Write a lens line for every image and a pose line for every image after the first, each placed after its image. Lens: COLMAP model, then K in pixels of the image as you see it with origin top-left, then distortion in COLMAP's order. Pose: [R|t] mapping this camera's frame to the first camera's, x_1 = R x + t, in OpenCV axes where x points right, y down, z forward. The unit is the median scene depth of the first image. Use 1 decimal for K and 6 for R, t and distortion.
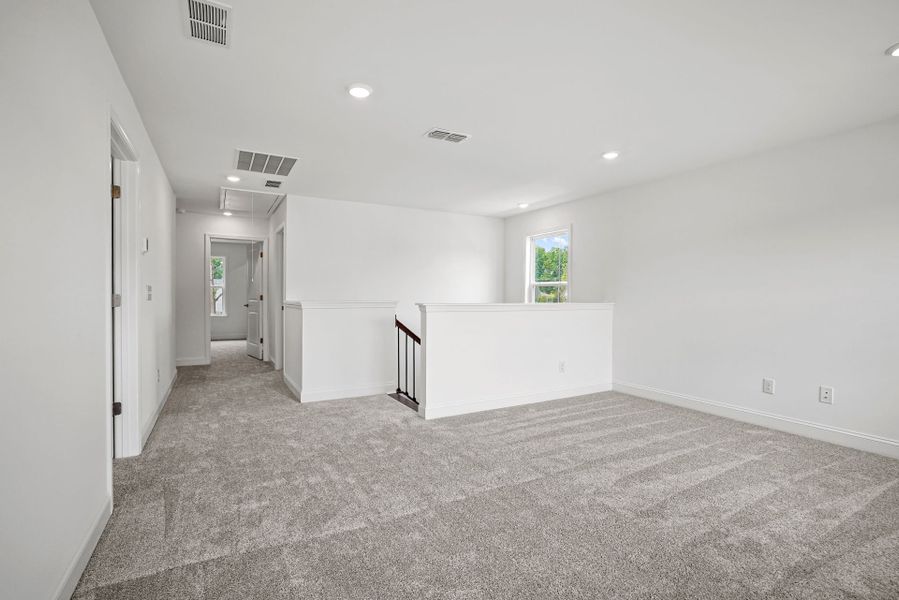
lens RADIAL K [[417.4, 0, 448.2], [0, 417.4, 290.2], [0, 0, 1]] dist [-0.038703, 0.022736]
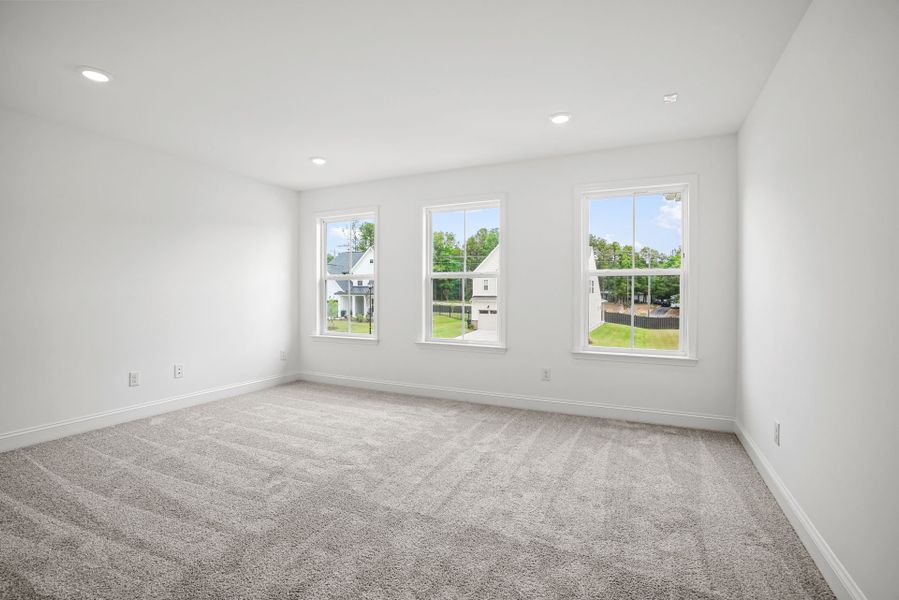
lens RADIAL K [[417.4, 0, 448.2], [0, 417.4, 290.2], [0, 0, 1]] dist [-0.038703, 0.022736]
pose [[-0.552440, -0.002515, 0.833549, -0.538537], [-0.013617, 0.999889, -0.006007, 0.015024], [-0.833442, -0.014669, -0.552413, 1.041479]]
